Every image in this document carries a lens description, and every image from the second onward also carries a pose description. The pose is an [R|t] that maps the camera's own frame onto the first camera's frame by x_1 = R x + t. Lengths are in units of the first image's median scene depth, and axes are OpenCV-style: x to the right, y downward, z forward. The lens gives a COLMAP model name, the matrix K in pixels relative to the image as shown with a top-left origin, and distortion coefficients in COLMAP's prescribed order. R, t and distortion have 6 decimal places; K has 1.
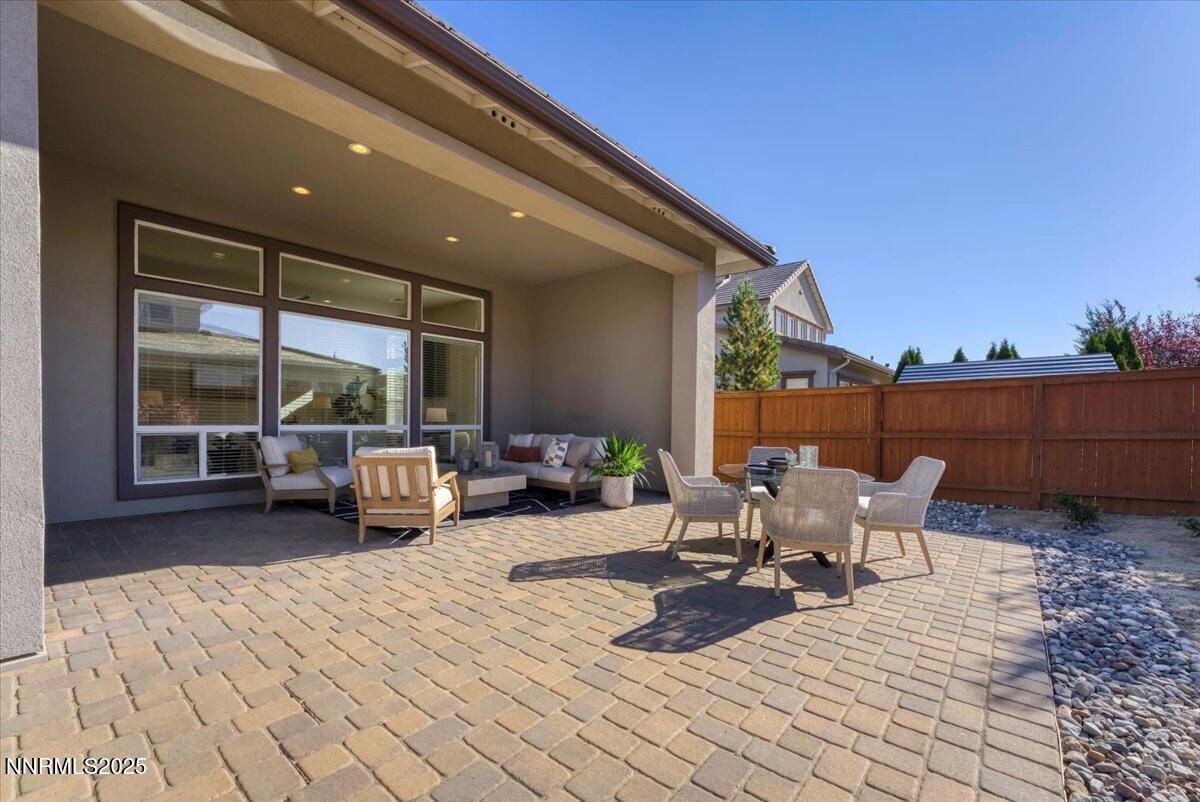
lens RADIAL K [[497.2, 0, 608.1], [0, 497.2, 406.5], [0, 0, 1]] dist [0.000893, 0.000026]
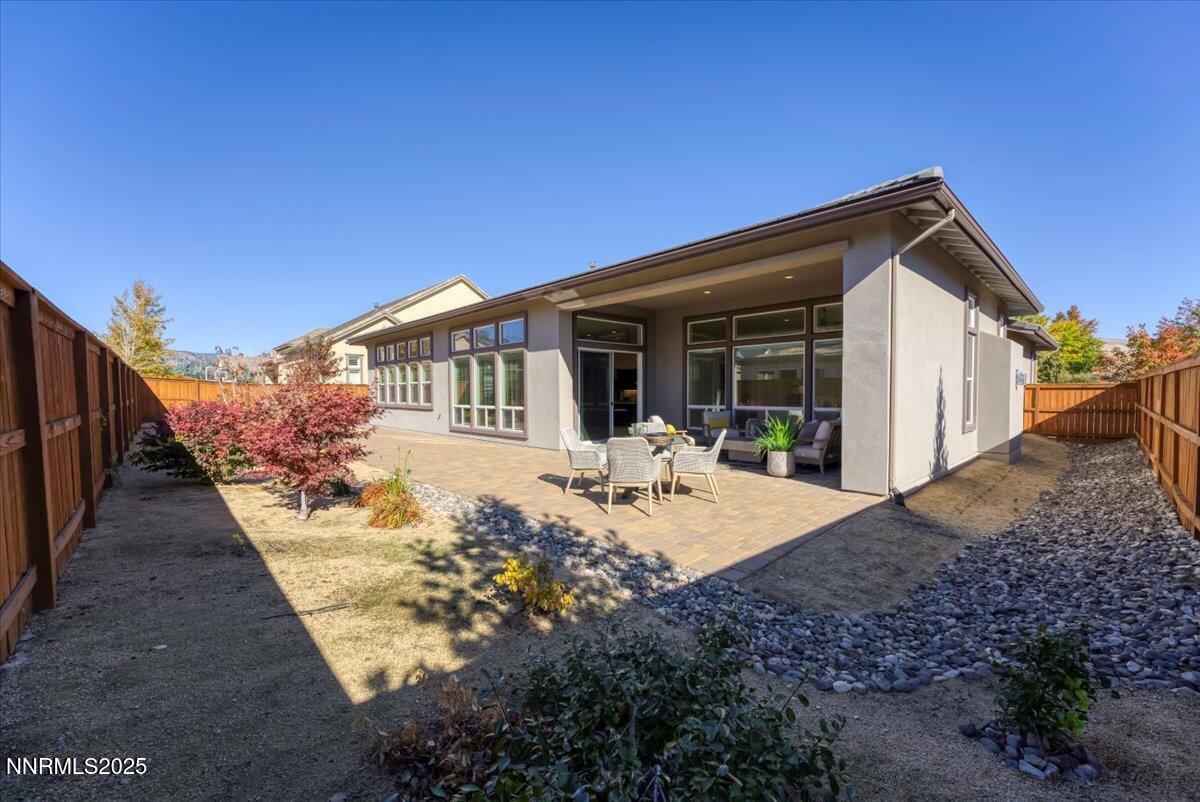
lens RADIAL K [[482.8, 0, 593.2], [0, 482.8, 409.7], [0, 0, 1]] dist [-0.000939, -0.000021]
pose [[-0.142997, 0.016232, -0.989590, 1.606389], [0.030767, 0.999455, 0.011948, 0.015295], [0.989245, -0.028738, -0.143419, 0.925678]]
